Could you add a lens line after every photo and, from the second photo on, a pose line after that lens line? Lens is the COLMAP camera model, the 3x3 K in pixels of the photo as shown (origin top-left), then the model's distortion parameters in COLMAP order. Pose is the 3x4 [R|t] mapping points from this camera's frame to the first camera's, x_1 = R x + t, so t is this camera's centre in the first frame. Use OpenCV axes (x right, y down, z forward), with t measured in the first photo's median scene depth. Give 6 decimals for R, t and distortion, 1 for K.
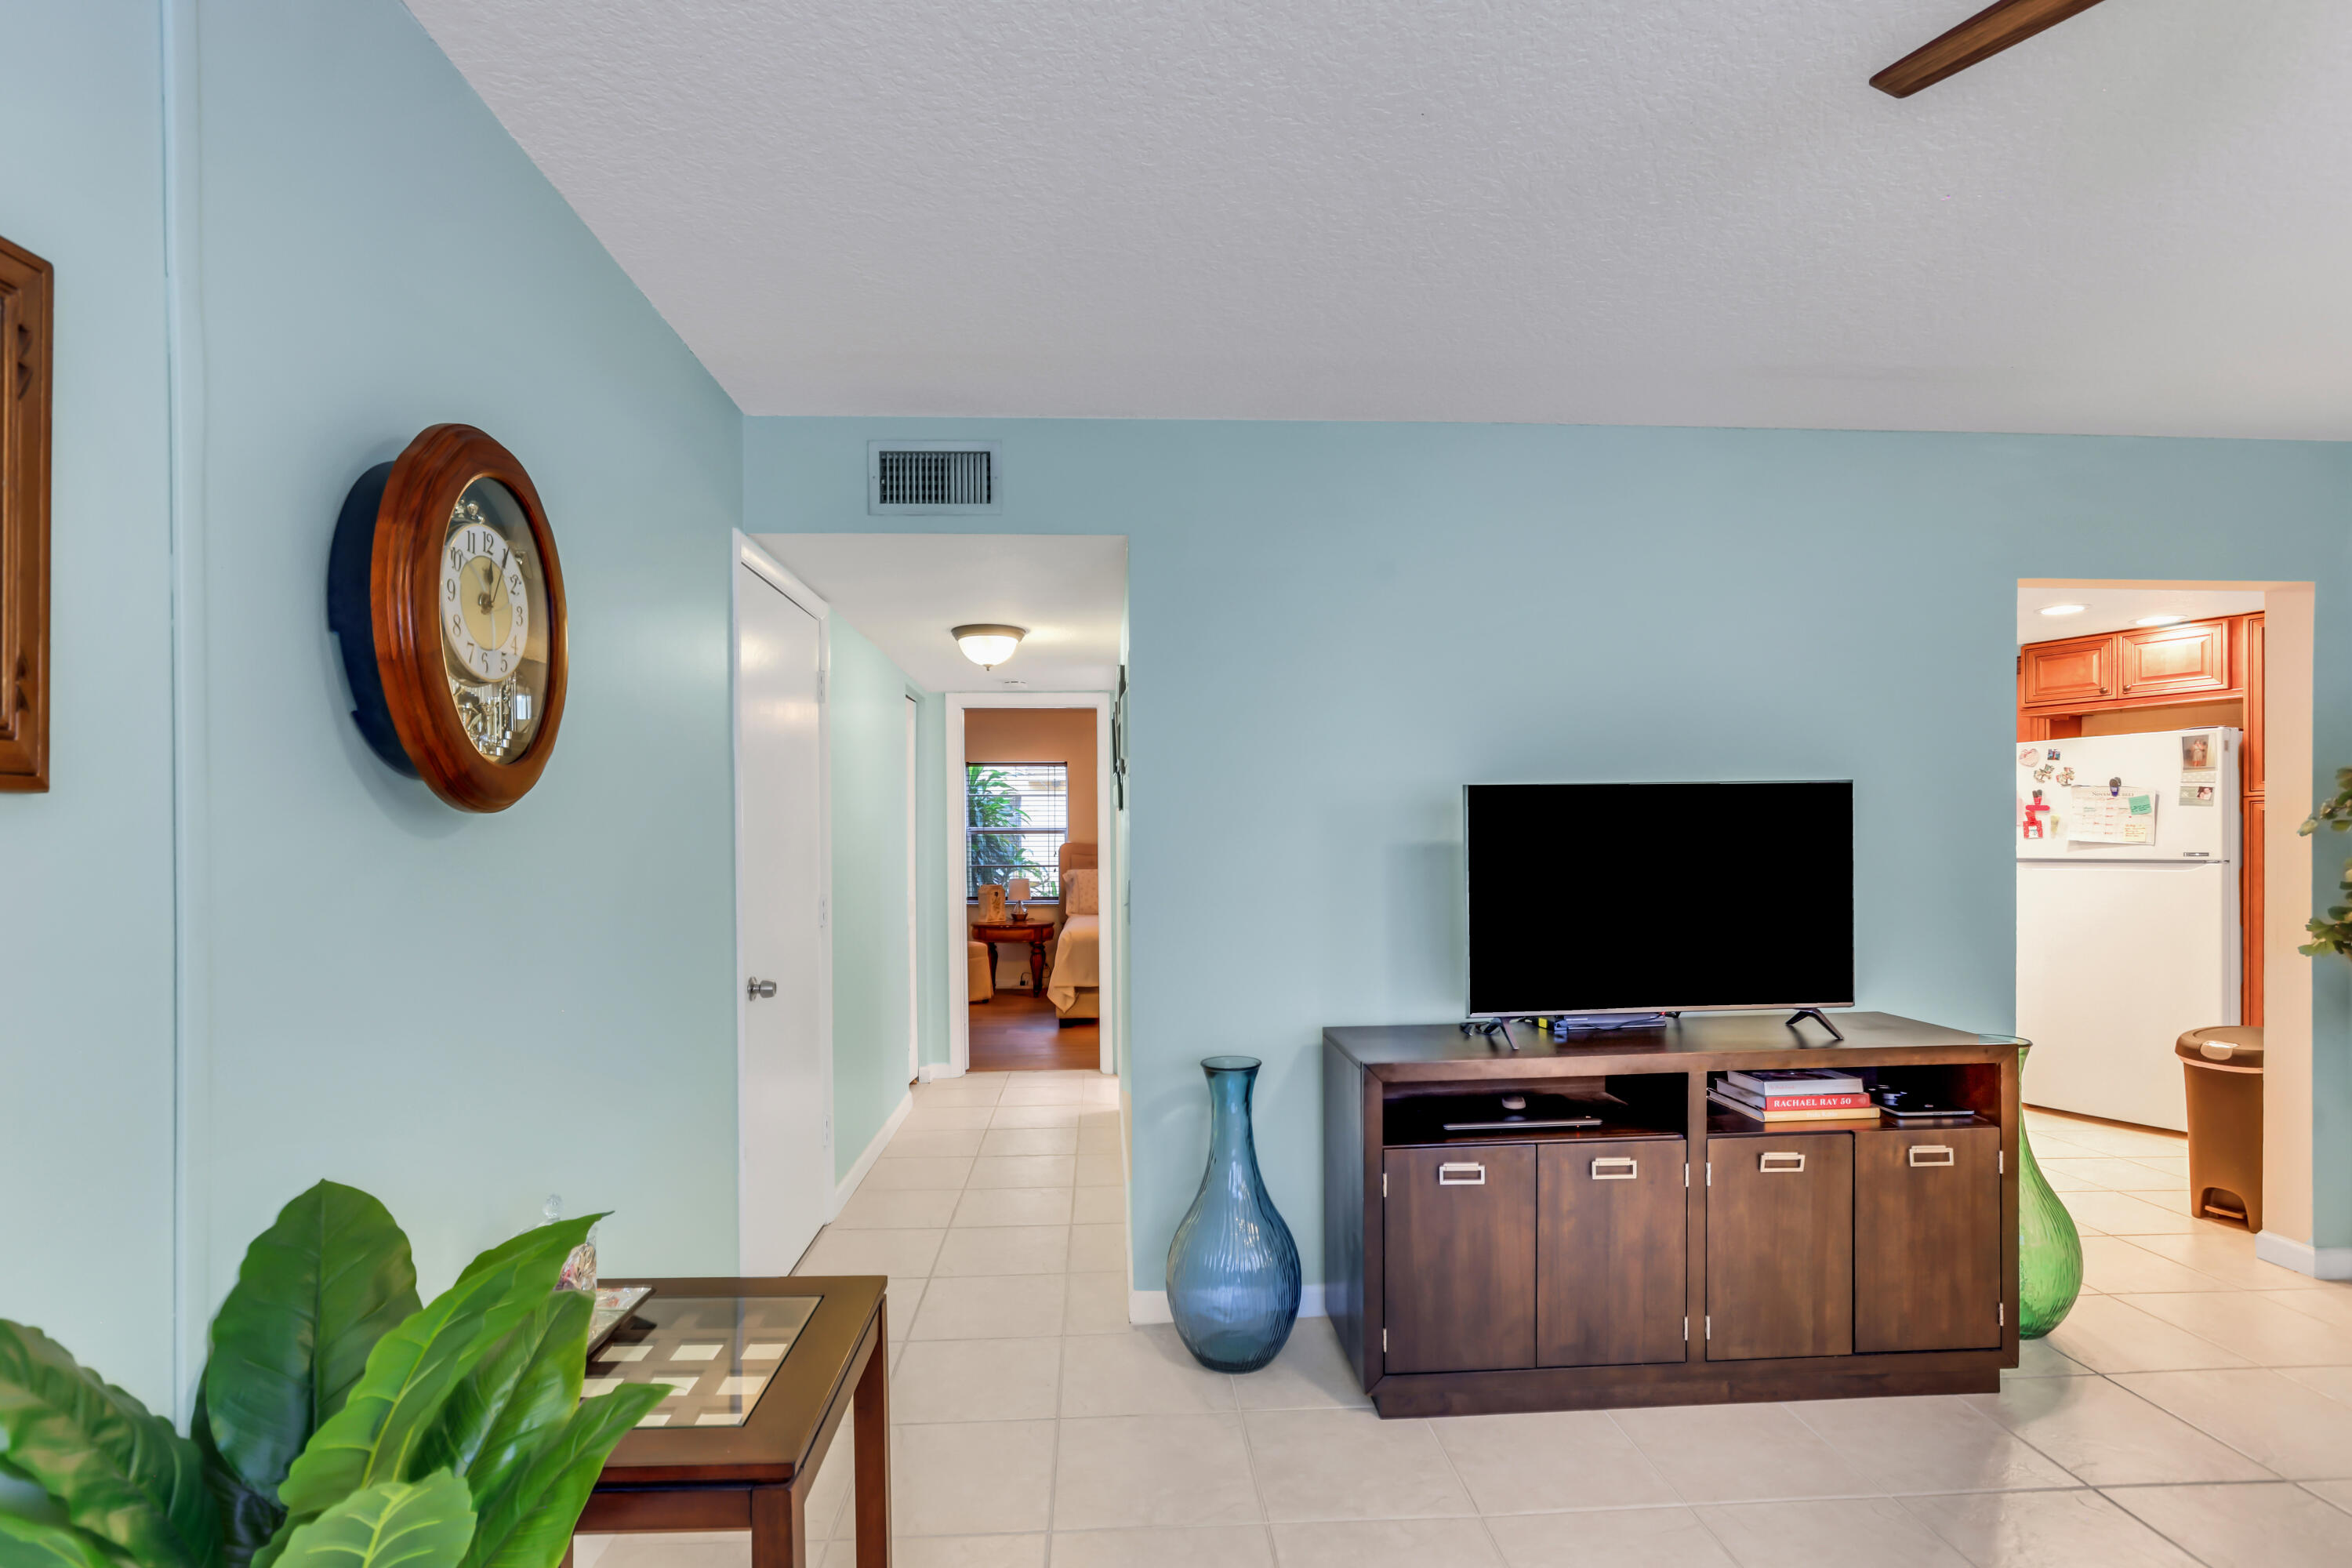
lens RADIAL K [[1071.1, 0, 1165.2], [0, 1071.1, 853.4], [0, 0, 1]] dist [-0.003728, -0.001892]
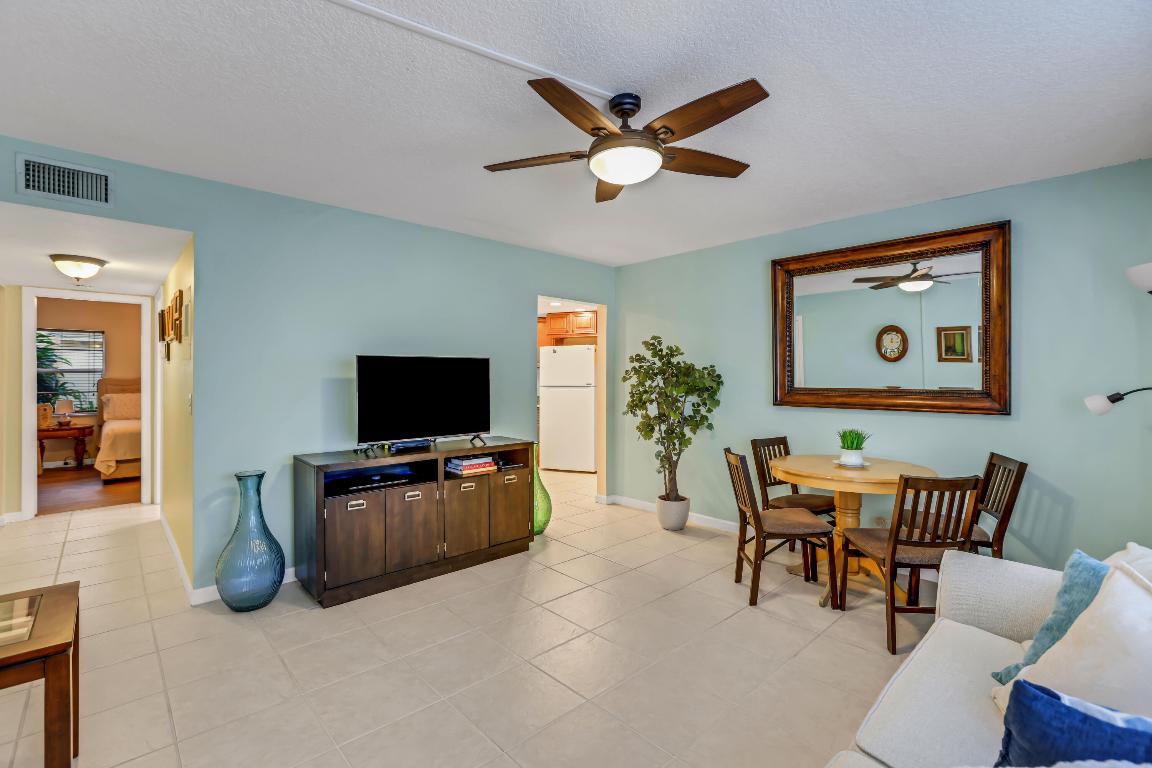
lens RADIAL K [[524.6, 0, 574.4], [0, 524.6, 383.2], [0, 0, 1]] dist [-0.003728, -0.001892]
pose [[0.765181, 0.002073, 0.643812, -0.100632], [0.002912, 0.999973, -0.006680, 0.010154], [-0.643809, 0.006986, 0.765154, -0.229757]]
